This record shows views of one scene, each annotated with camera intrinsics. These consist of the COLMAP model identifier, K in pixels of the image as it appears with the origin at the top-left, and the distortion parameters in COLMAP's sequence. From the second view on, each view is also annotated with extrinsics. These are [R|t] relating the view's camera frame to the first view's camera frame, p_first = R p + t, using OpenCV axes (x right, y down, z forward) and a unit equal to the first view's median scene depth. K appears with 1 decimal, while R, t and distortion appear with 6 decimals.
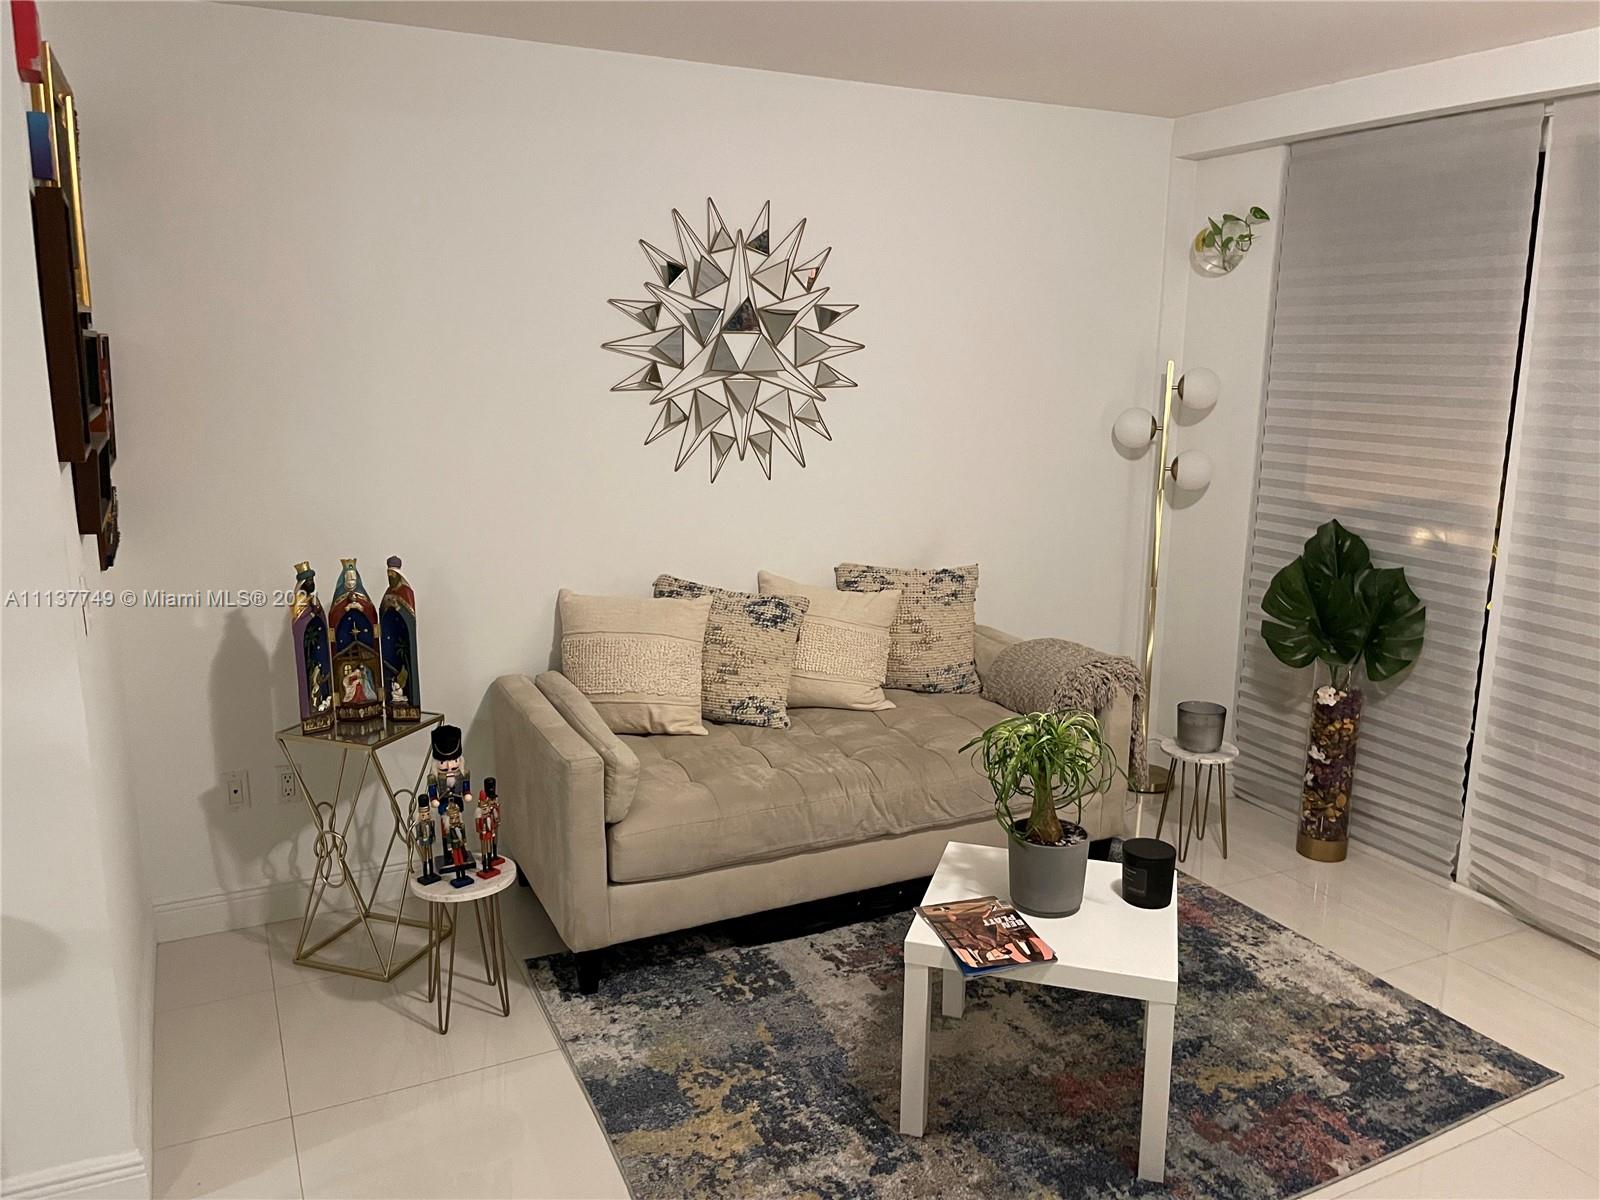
lens RADIAL K [[1222.7, 0, 800.0], [0, 1222.7, 600.0], [0, 0, 1]] dist [0.085482, -0.117776]
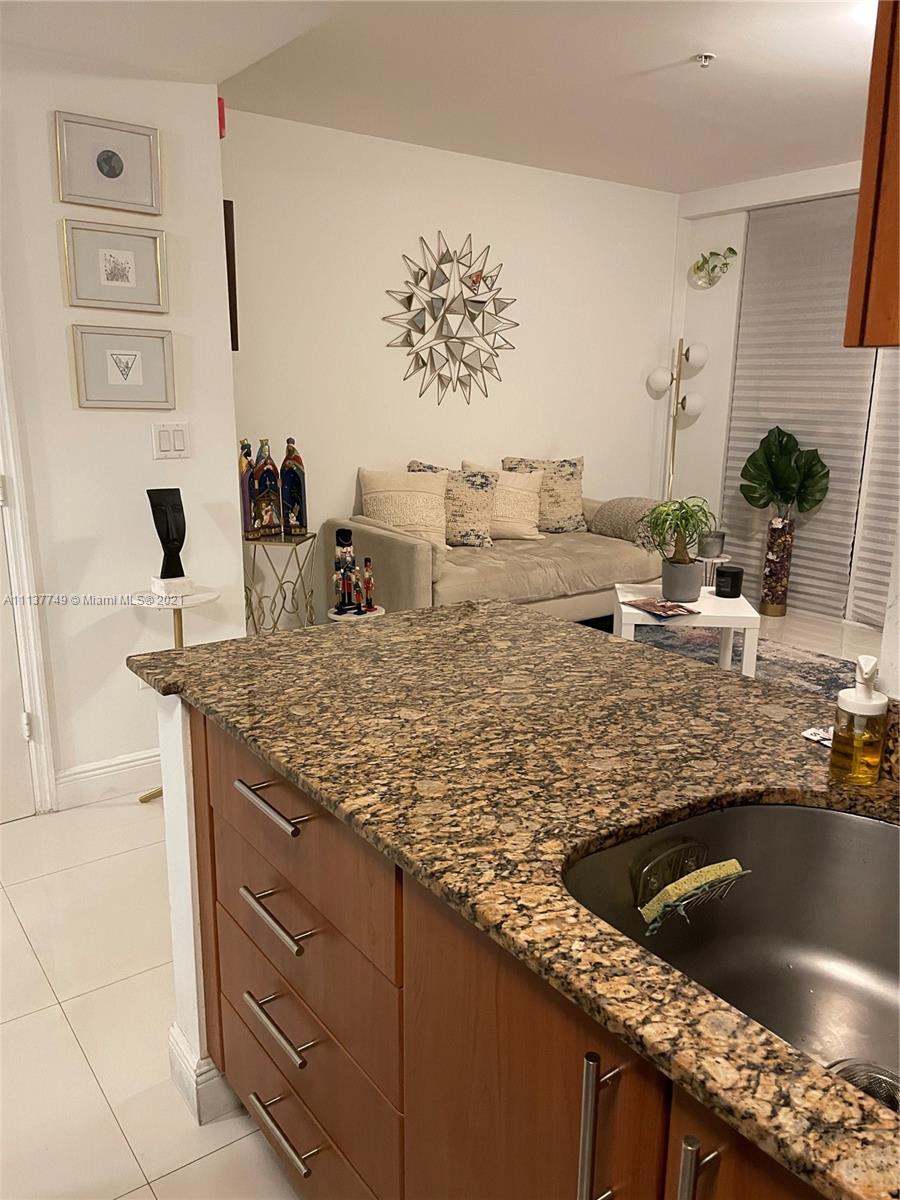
lens RADIAL K [[917.1, 0, 465.9], [0, 917.1, 603.5], [0, 0, 1]] dist [0.085482, -0.117776]
pose [[0.983345, -0.042788, 0.176640, -0.273907], [0.035554, 0.998402, 0.043920, 0.123405], [-0.178237, -0.036908, 0.983295, -0.260490]]
